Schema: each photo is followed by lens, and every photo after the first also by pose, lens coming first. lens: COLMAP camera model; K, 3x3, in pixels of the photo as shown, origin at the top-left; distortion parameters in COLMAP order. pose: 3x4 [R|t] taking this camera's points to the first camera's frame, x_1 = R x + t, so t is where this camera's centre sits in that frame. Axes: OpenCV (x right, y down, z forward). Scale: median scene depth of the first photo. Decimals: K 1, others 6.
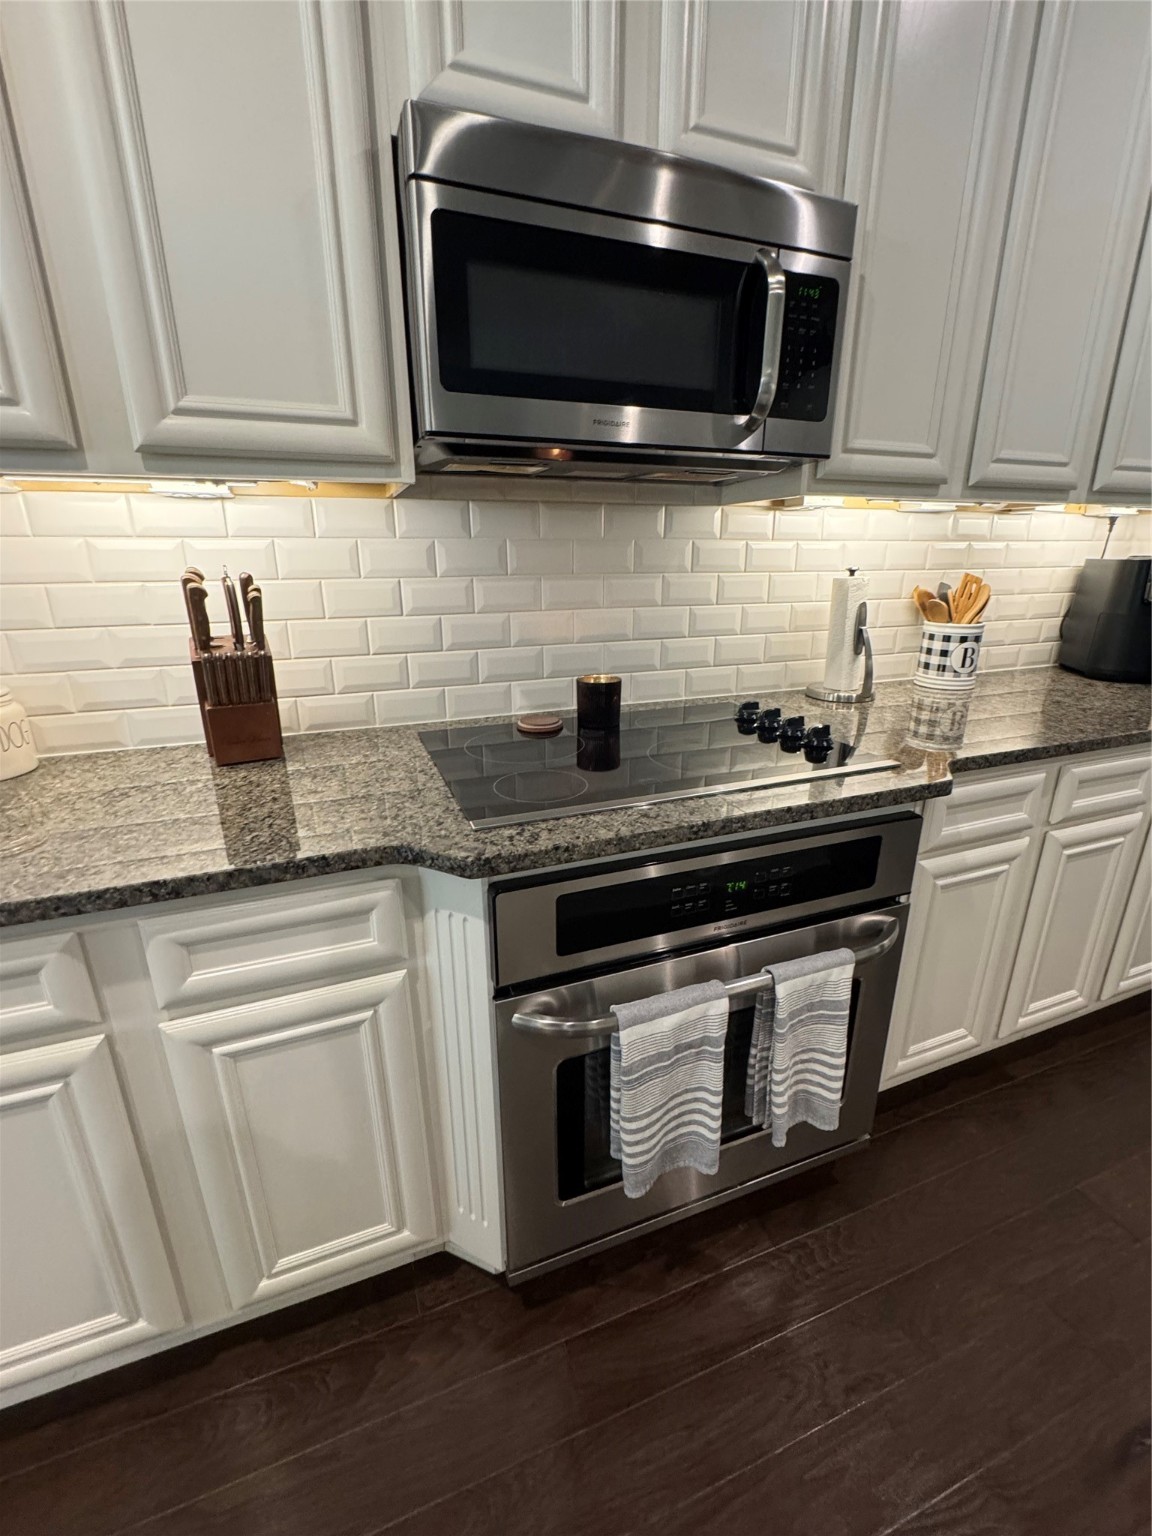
lens RADIAL K [[655.4, 0, 576.0], [0, 655.4, 768.0], [0, 0, 1]] dist [-0.005128, 0.000002]
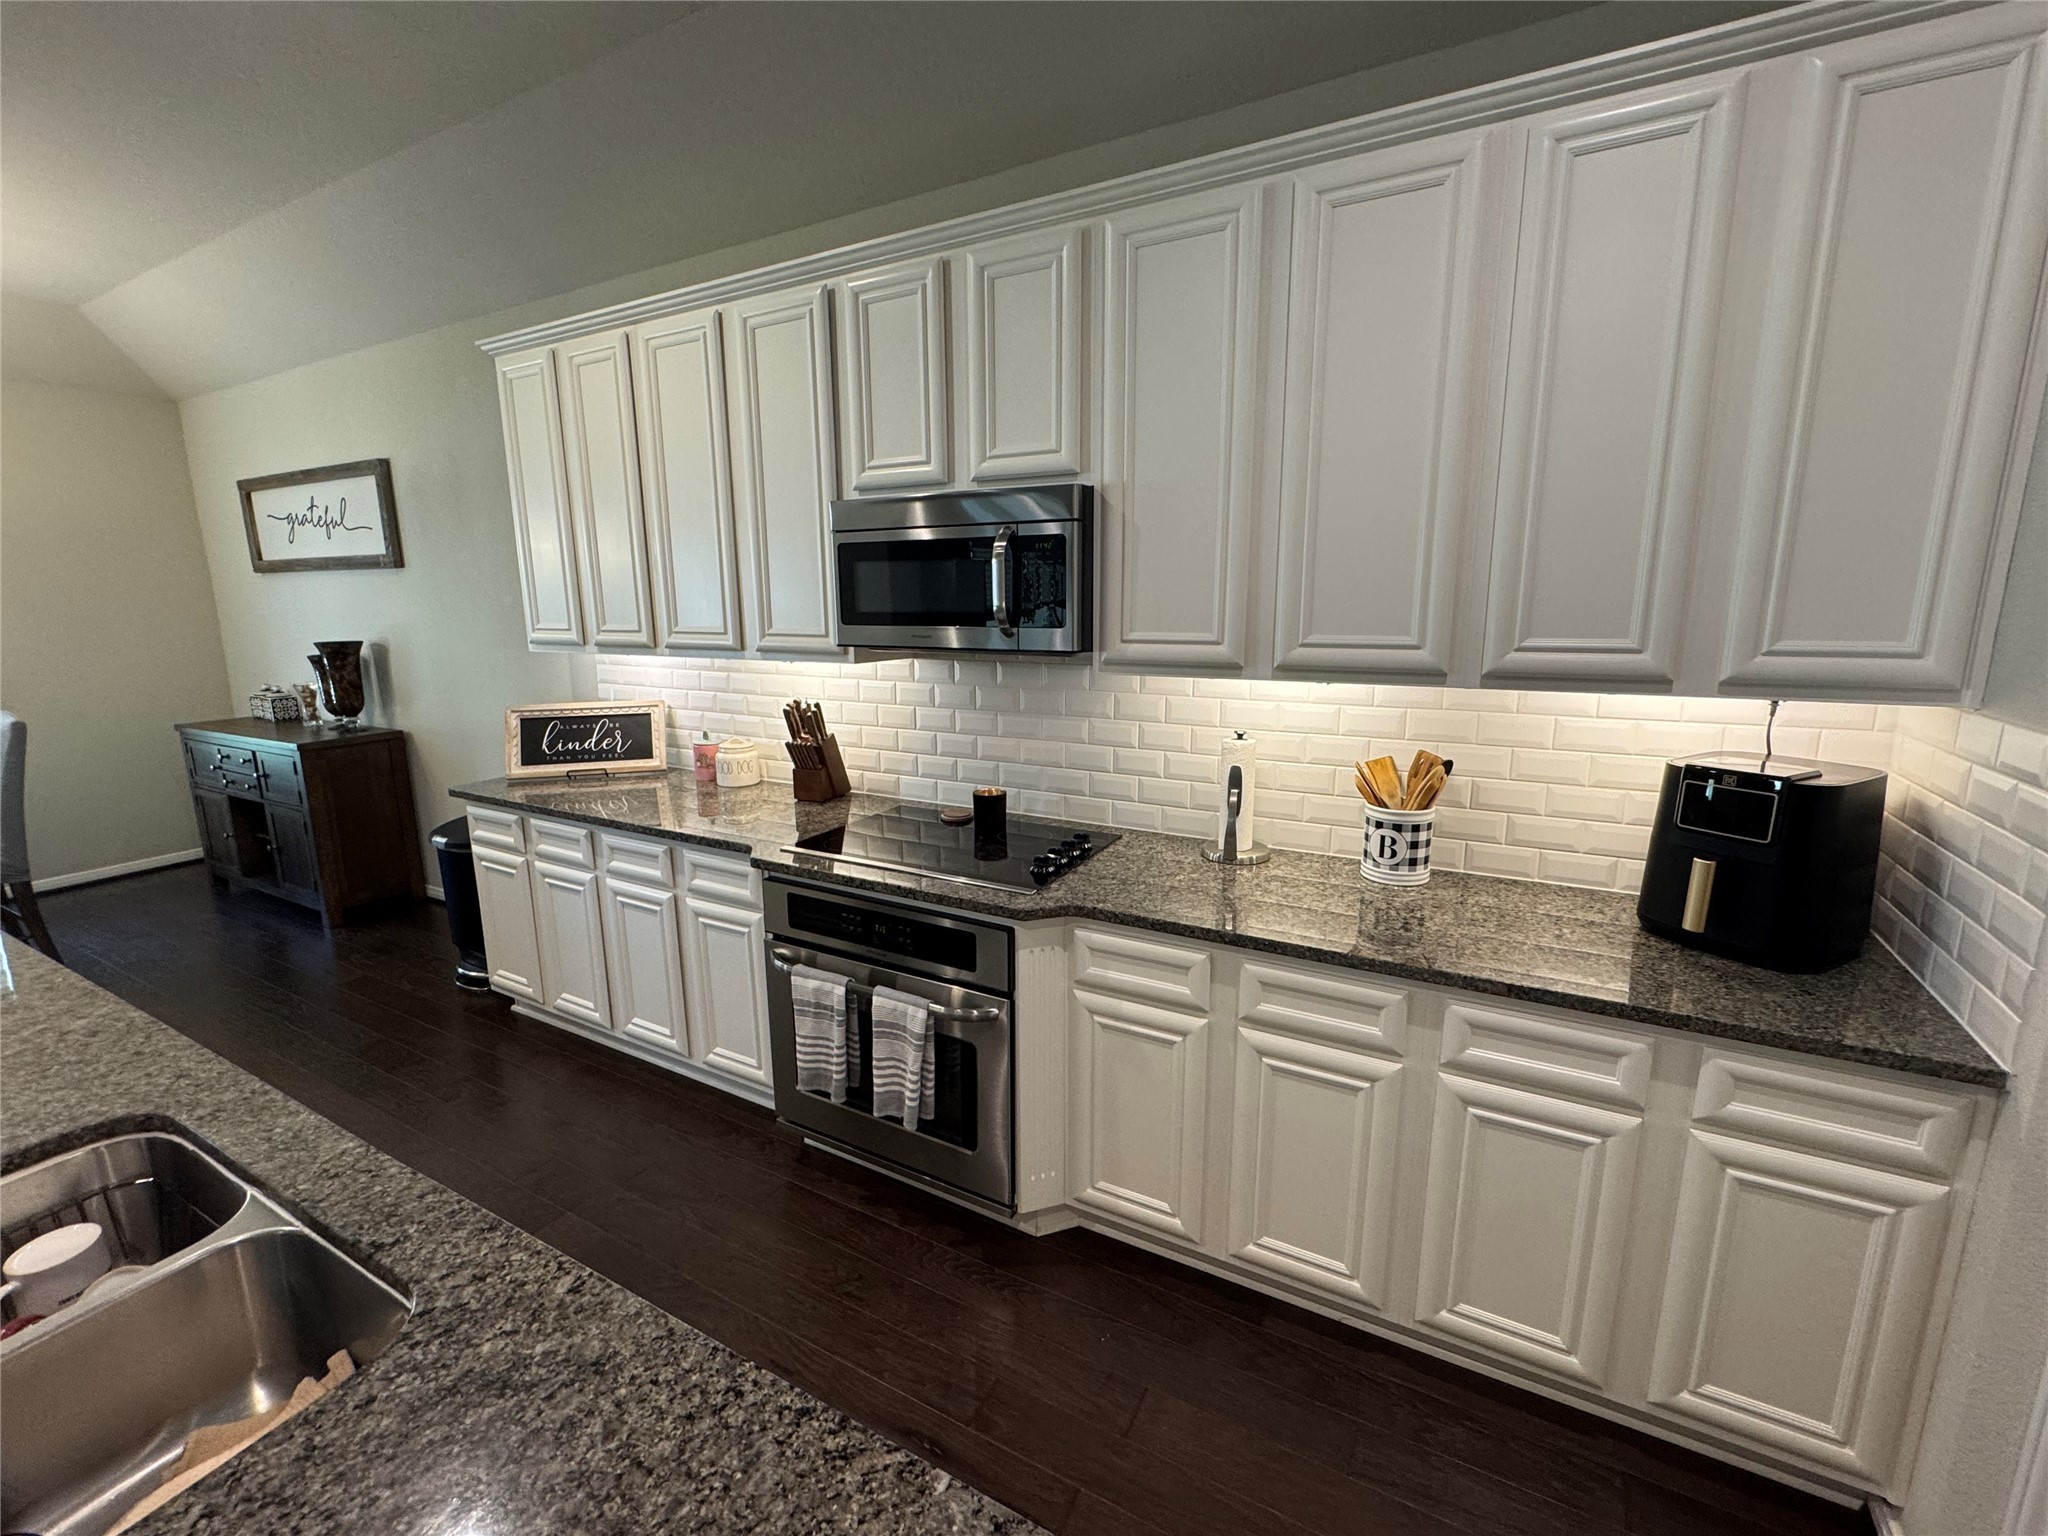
lens RADIAL K [[873.8, 0, 1021.1], [0, 873.8, 764.2], [0, 0, 1]] dist [-0.005128, 0.000002]
pose [[0.641929, 0.147166, -0.752508, 1.273077], [-0.235896, 0.971714, -0.011196, -0.166626], [0.729575, 0.184701, 0.658487, -0.133687]]
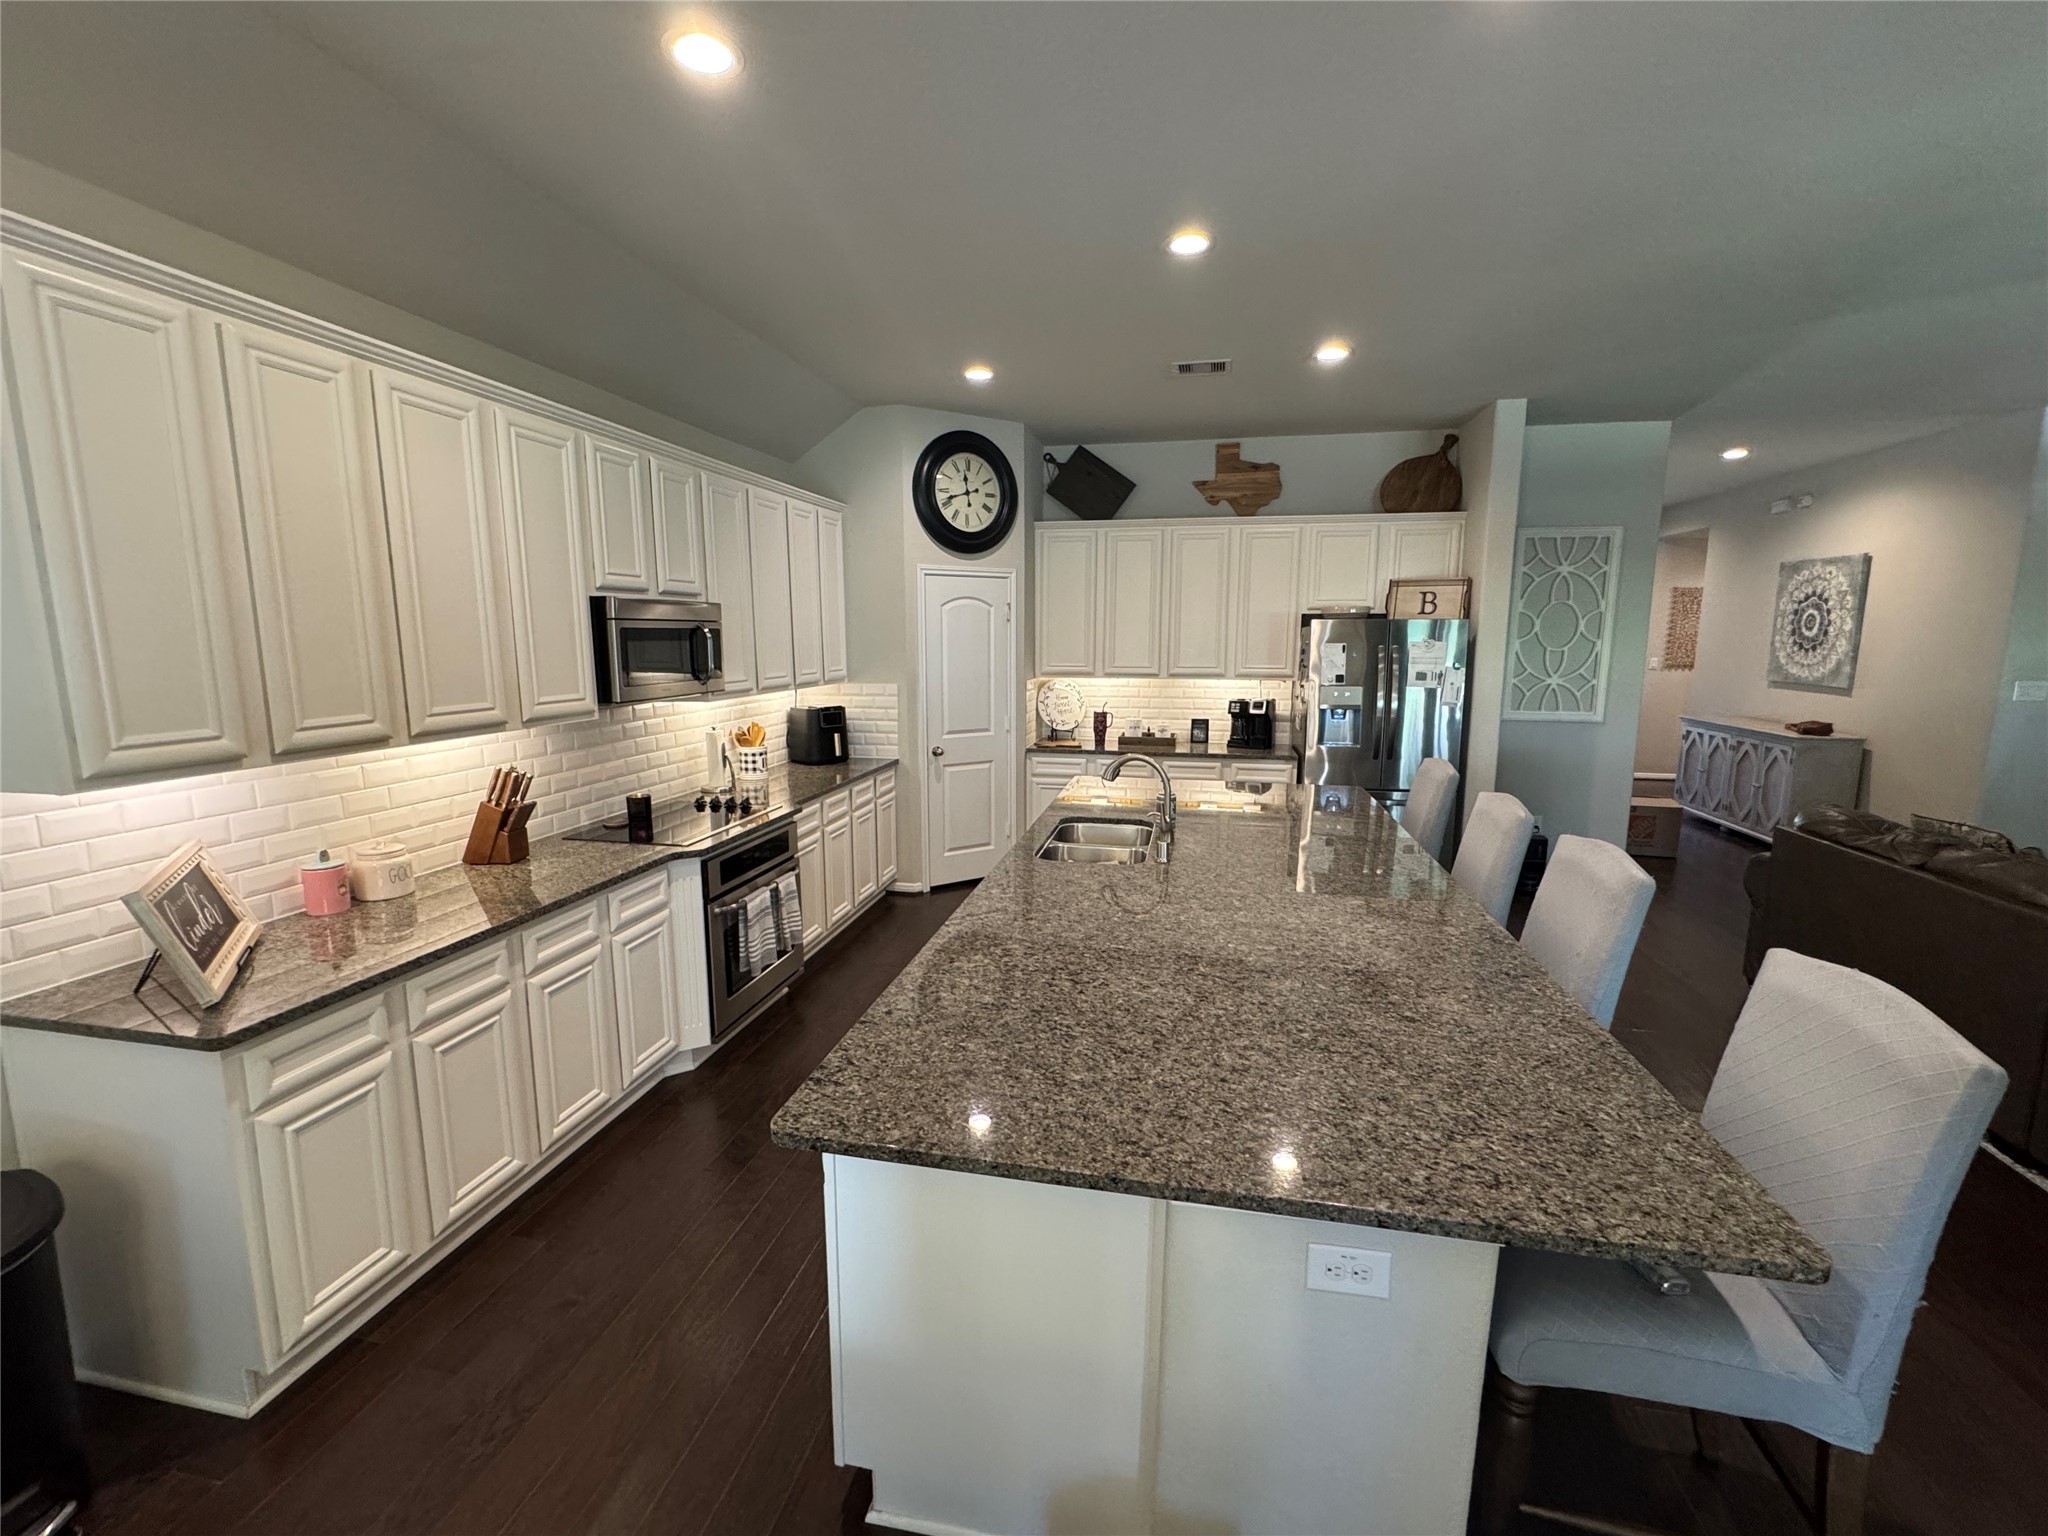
lens RADIAL K [[873.8, 0, 1021.1], [0, 873.8, 764.2], [0, 0, 1]] dist [-0.005128, 0.000002]
pose [[0.541547, -0.119803, 0.832090, -1.348673], [0.256255, 0.966213, -0.027664, 0.125309], [-0.800662, 0.228209, 0.553950, -1.248013]]
